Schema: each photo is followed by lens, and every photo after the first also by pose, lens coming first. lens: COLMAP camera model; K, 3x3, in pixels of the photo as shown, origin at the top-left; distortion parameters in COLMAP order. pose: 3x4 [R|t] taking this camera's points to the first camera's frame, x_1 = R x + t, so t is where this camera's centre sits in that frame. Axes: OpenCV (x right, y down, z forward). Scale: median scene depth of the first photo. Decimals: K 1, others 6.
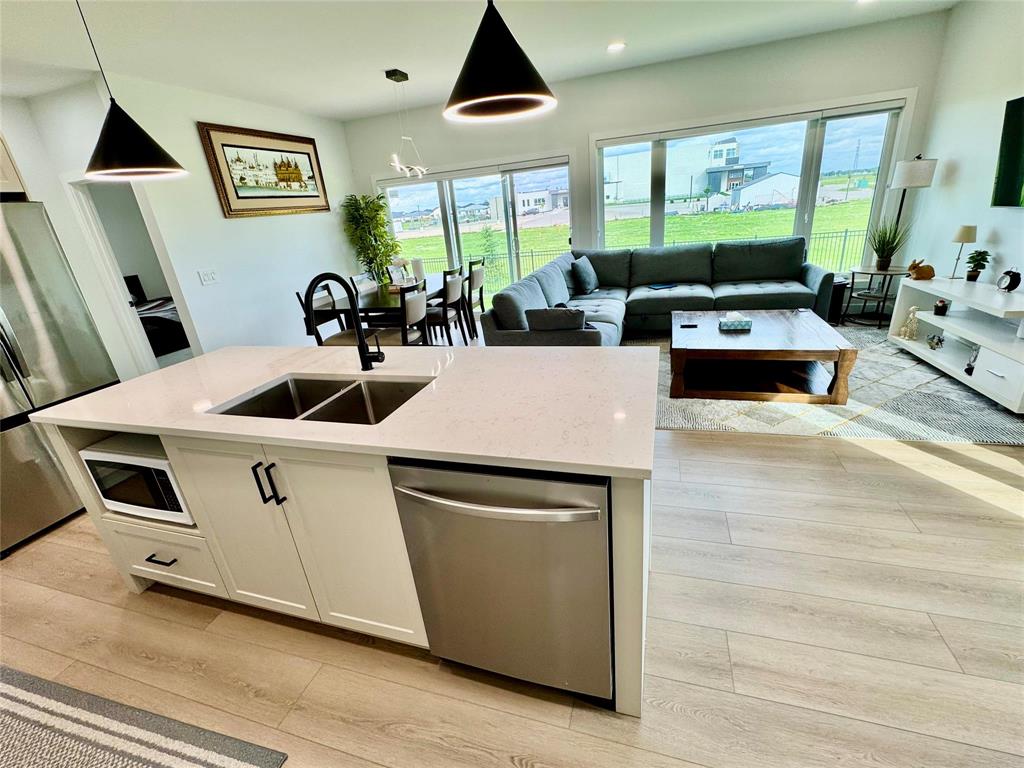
lens RADIAL K [[452.1, 0, 512.5], [0, 452.1, 385.0], [0, 0, 1]] dist [-0.004585, -0.000860]
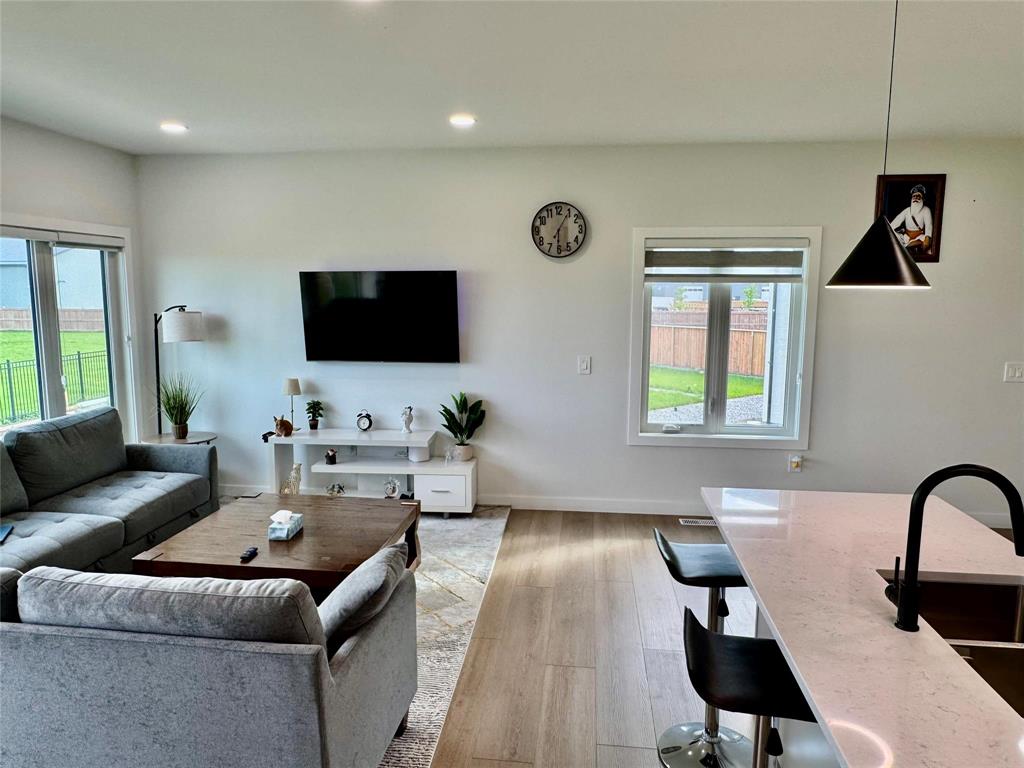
lens RADIAL K [[691.4, 0, 508.0], [0, 691.4, 382.9], [0, 0, 1]] dist [-0.003338, 0.001977]
pose [[-0.191505, -0.038129, 0.980751, -0.411228], [0.371064, 0.922269, 0.108311, -0.234396], [-0.908646, 0.384663, -0.162470, 0.571802]]
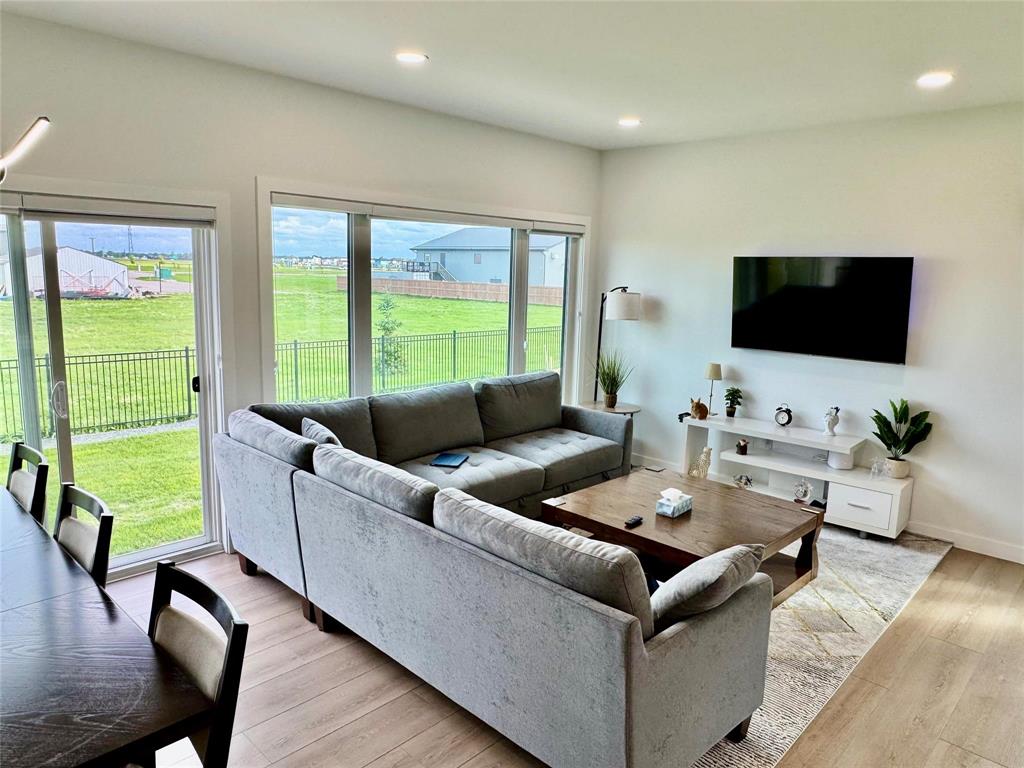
lens RADIAL K [[691.4, 0, 511.2], [0, 691.4, 384.8], [0, 0, 1]] dist [-0.003338, 0.001977]
pose [[0.435333, -0.043966, 0.899195, -0.402967], [0.262567, 0.961583, -0.080102, -0.213541], [-0.861129, 0.270970, 0.430153, 0.518005]]
